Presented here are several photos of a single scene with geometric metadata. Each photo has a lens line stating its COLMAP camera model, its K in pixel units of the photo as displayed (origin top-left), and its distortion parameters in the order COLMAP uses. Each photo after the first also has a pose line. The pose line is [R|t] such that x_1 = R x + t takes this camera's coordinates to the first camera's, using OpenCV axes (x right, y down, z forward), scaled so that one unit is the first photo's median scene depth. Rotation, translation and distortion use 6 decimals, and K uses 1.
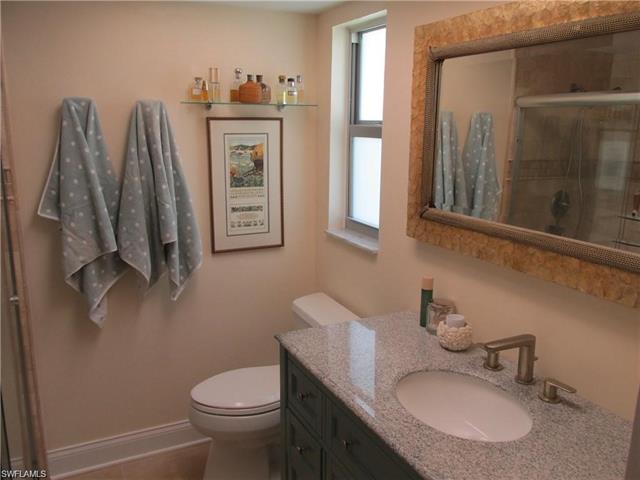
lens RADIAL K [[533.7, 0, 320.0], [0, 533.7, 240.0], [0, 0, 1]] dist [-0.017834, -0.010305]
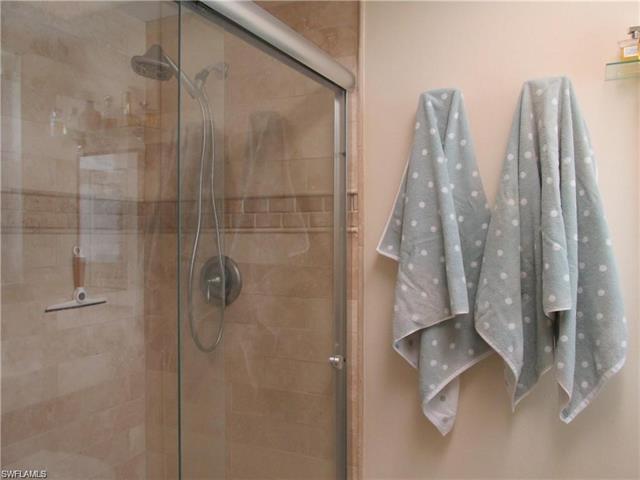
lens RADIAL K [[533.7, 0, 320.0], [0, 533.7, 240.0], [0, 0, 1]] dist [-0.017834, -0.010305]
pose [[0.609280, -0.004632, -0.792941, 0.008890], [-0.159803, 0.978749, -0.128507, 0.042708], [0.776686, 0.205011, 0.595592, 0.470823]]
